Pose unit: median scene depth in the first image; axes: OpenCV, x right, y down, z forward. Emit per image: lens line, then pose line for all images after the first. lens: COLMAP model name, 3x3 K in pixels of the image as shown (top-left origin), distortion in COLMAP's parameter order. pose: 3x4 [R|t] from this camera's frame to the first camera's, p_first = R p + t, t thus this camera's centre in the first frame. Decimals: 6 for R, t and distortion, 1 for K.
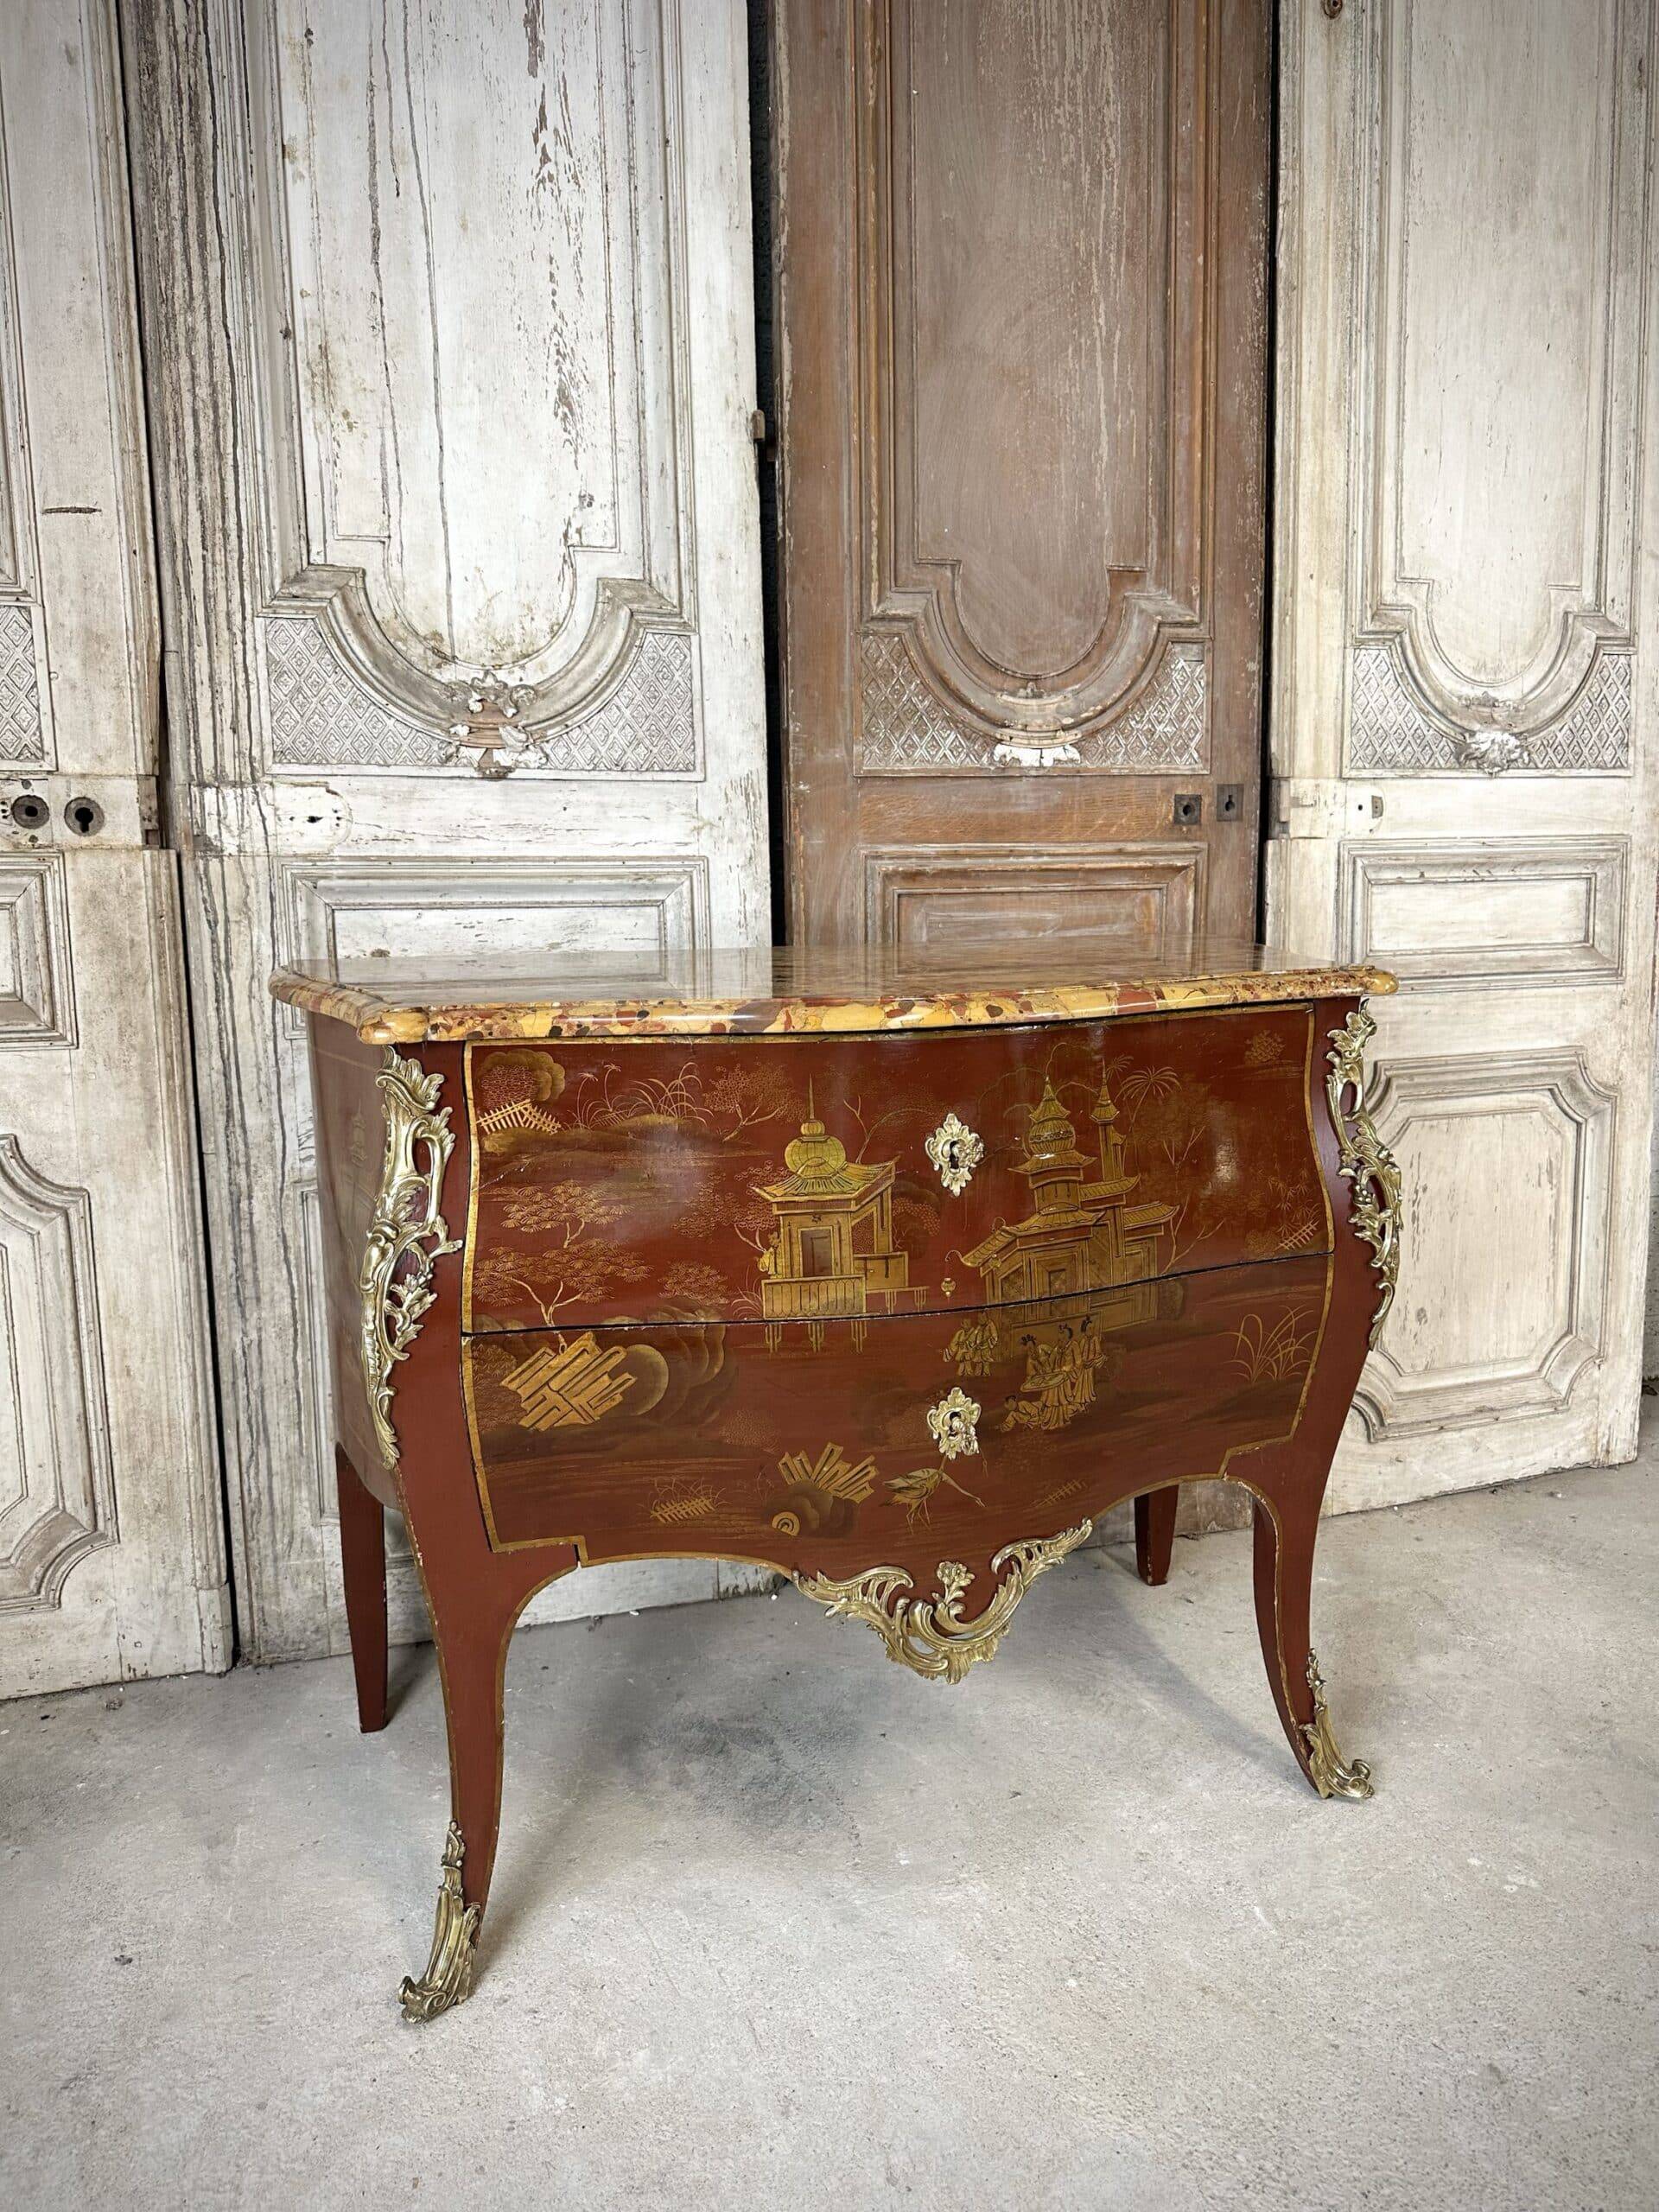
lens RADIAL K [[1582.1, 0, 841.4], [0, 1582.1, 1073.9], [0, 0, 1]] dist [0.018323, -0.041899]
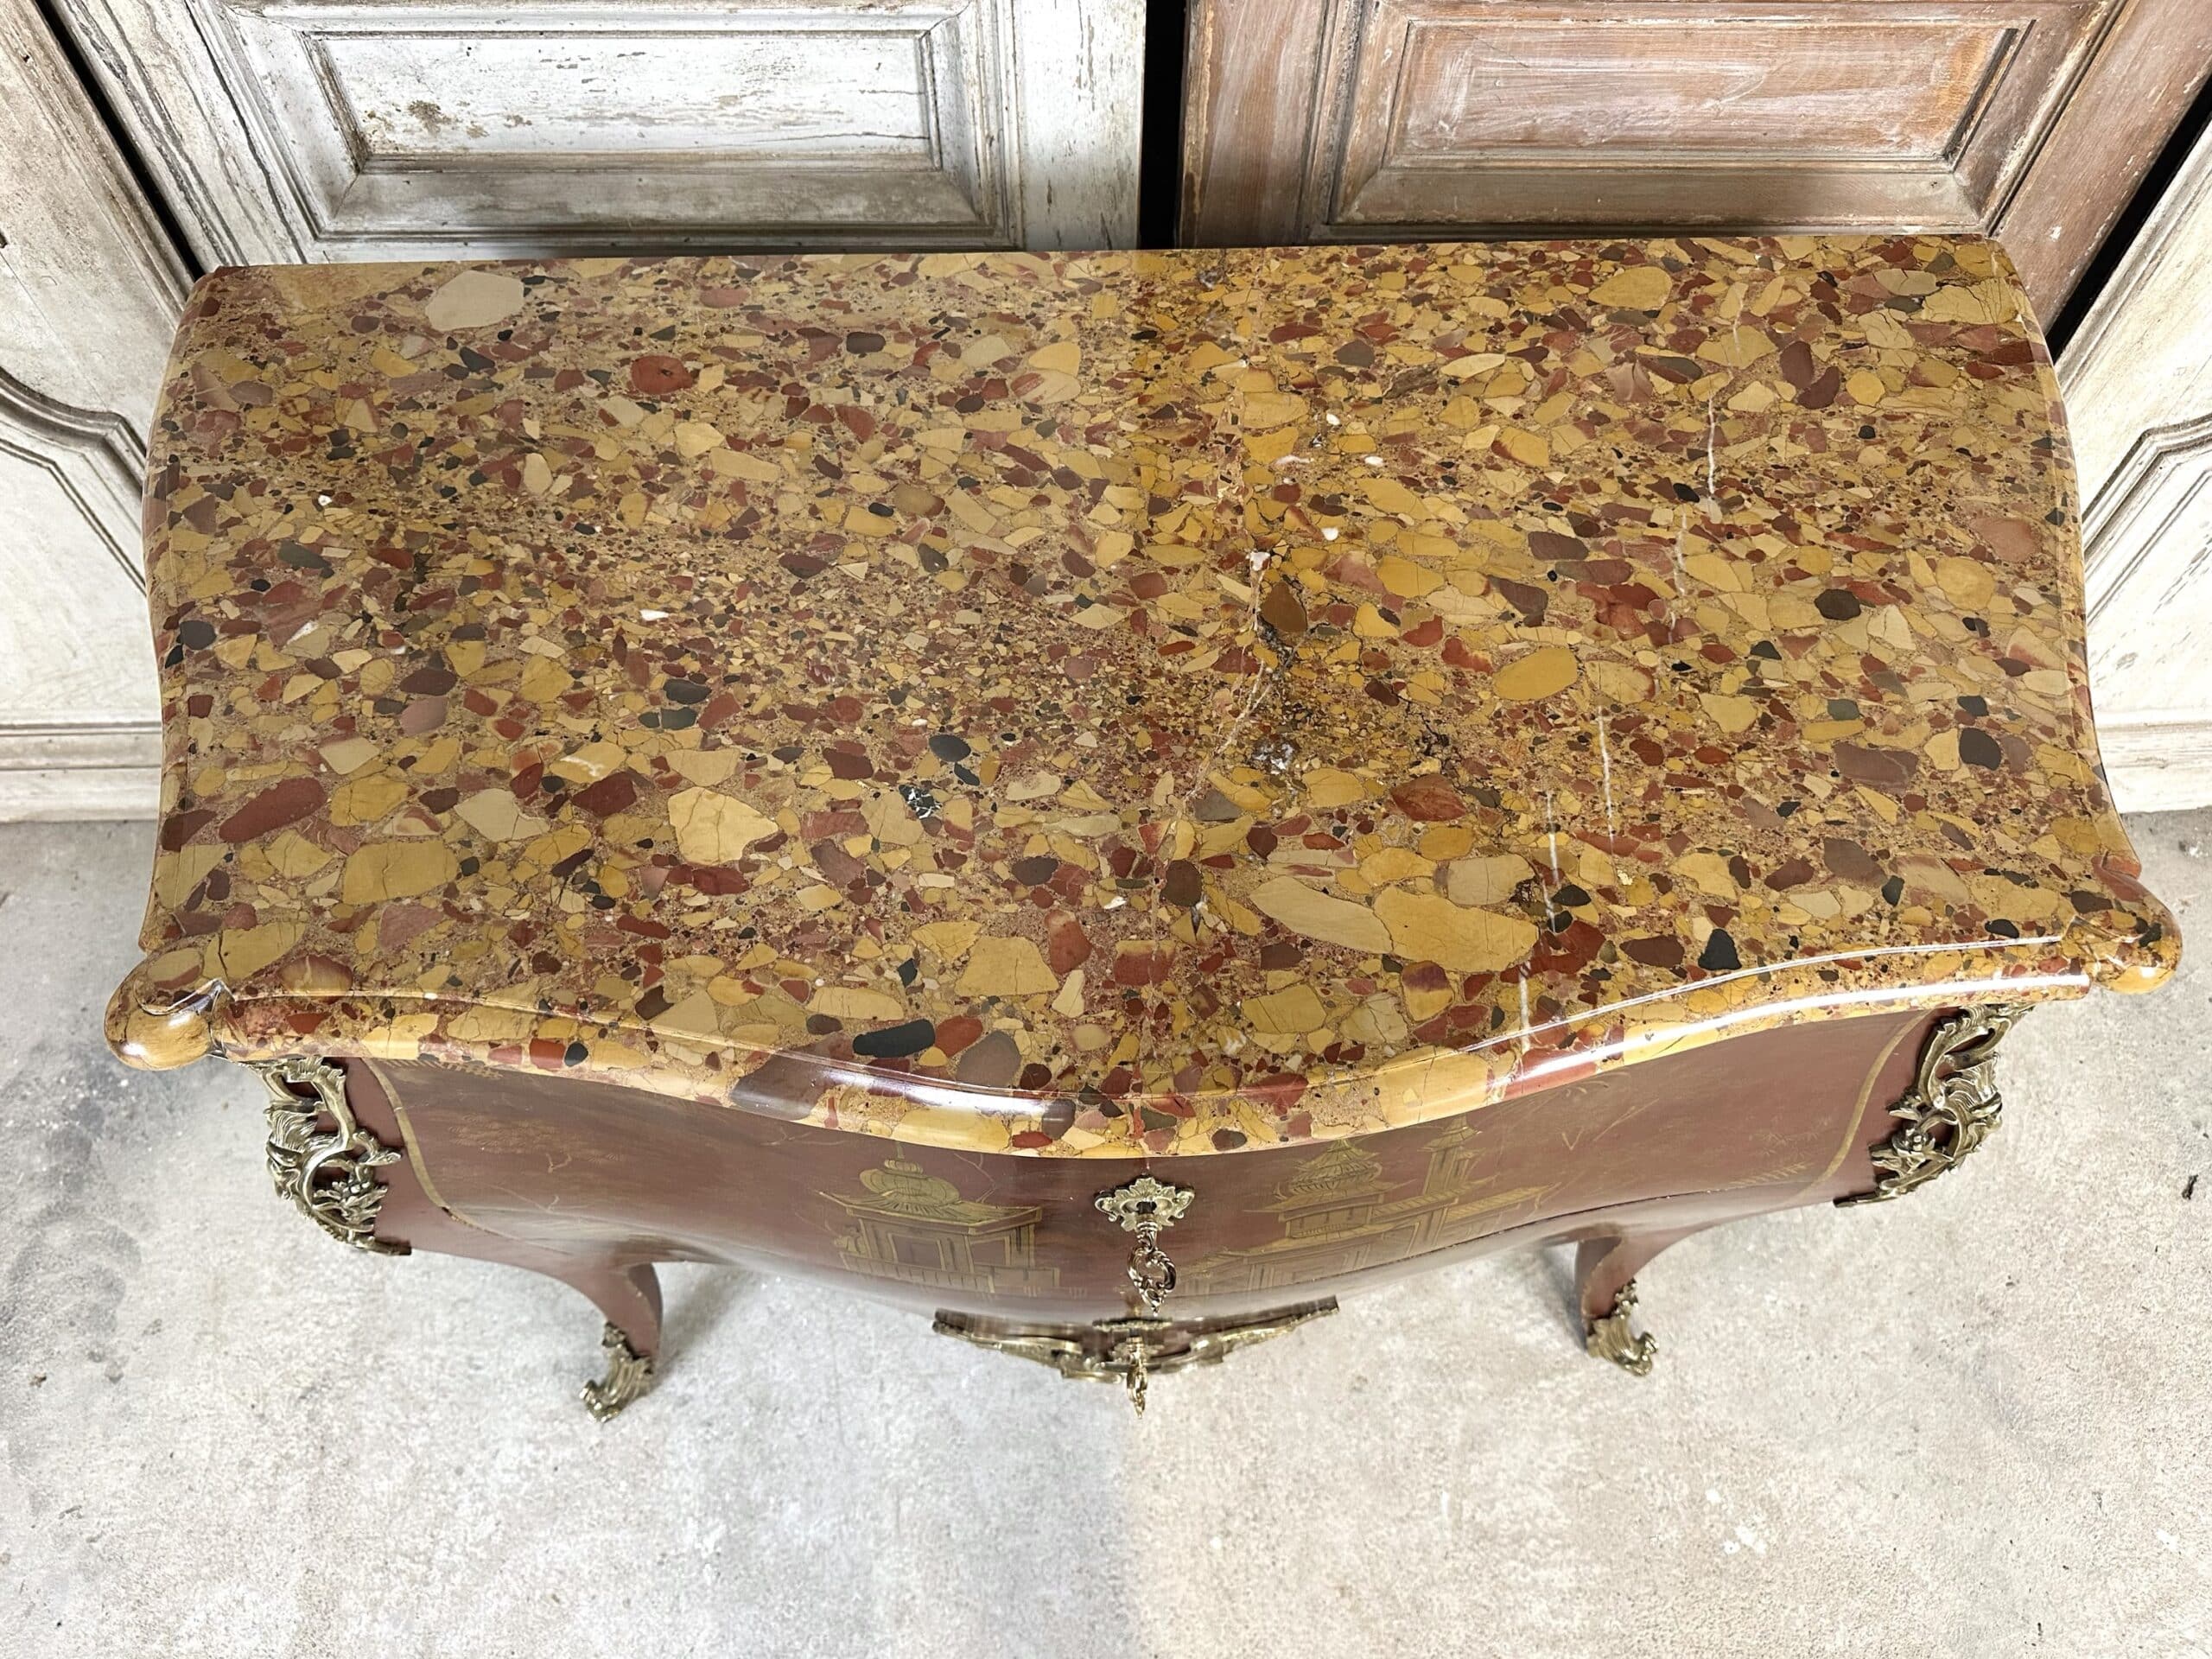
lens RADIAL K [[1586.1, 0, 1096.8], [0, 1586.1, 844.7], [0, 0, 1]] dist [0.024596, -0.049385]
pose [[0.961087, 0.245188, -0.127257, 0.067552], [-0.053230, 0.616406, 0.785628, -0.351449], [0.271069, -0.748283, 0.605471, 0.510282]]
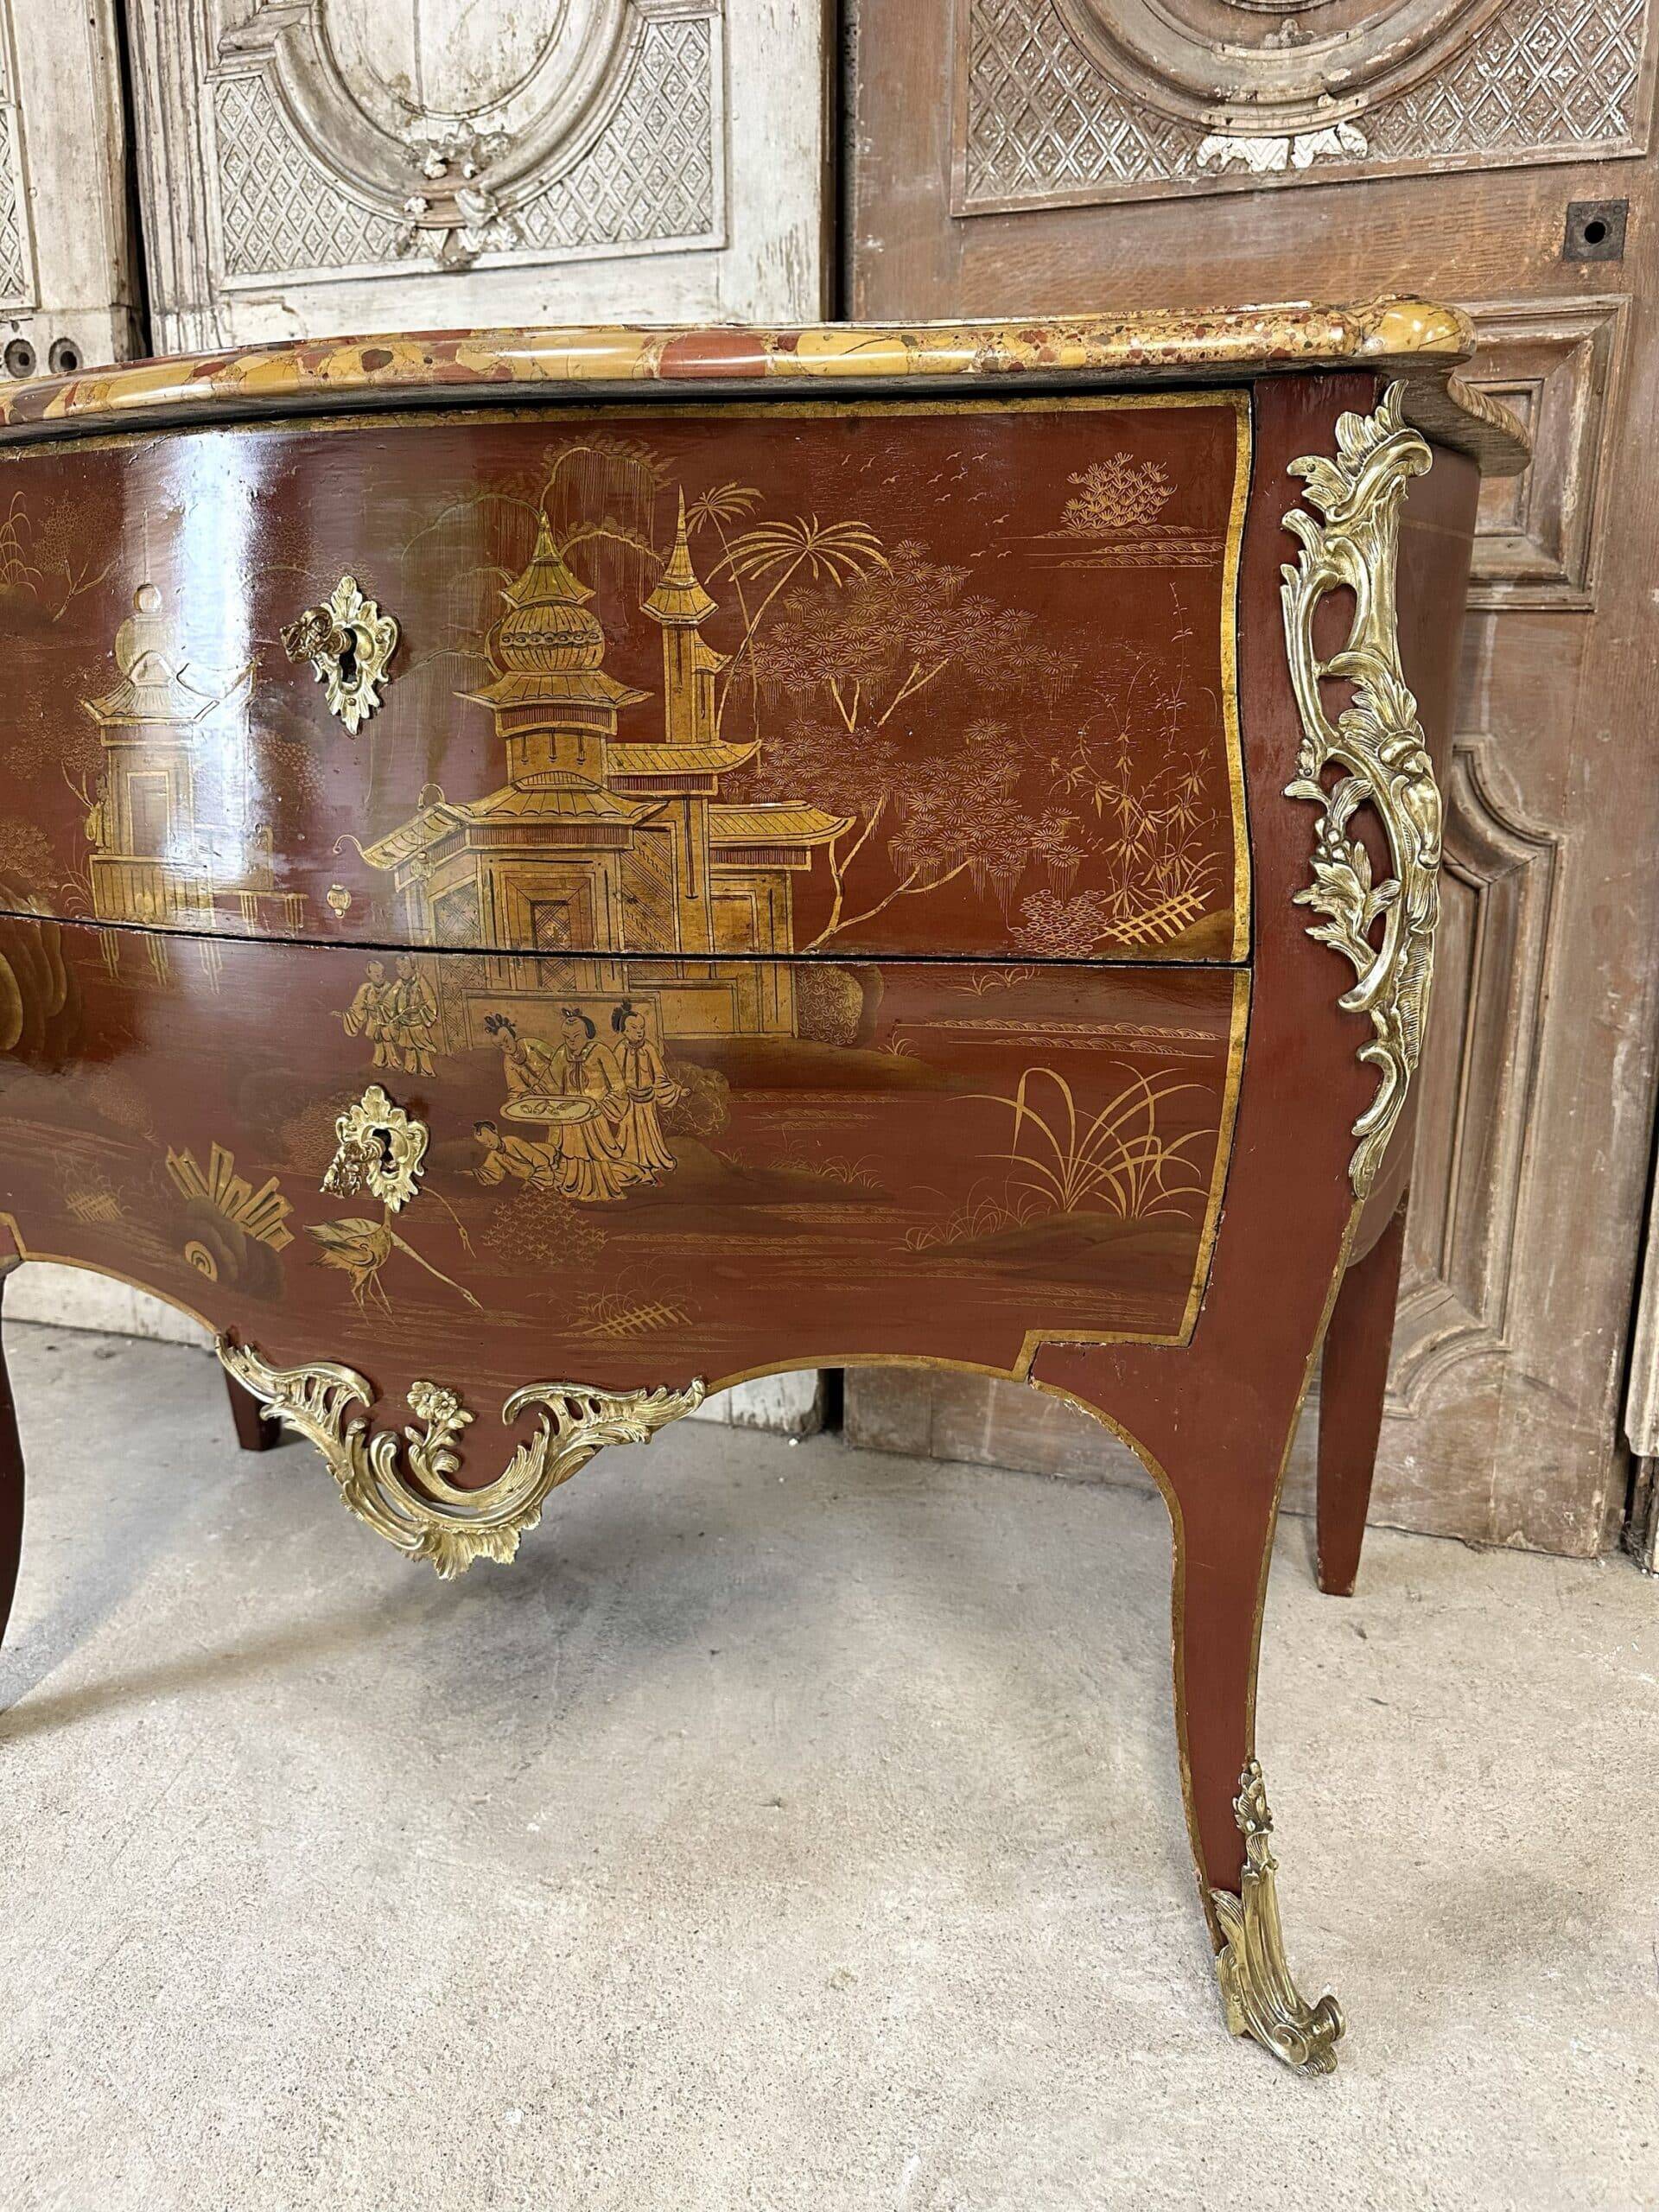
lens RADIAL K [[1582.1, 0, 841.0], [0, 1582.1, 1107.9], [0, 0, 1]] dist [0.018323, -0.041899]
pose [[0.827287, 0.147473, -0.542078, 0.371928], [-0.087136, 0.986936, 0.135514, 0.080896], [0.554981, -0.064875, 0.829330, 0.438299]]
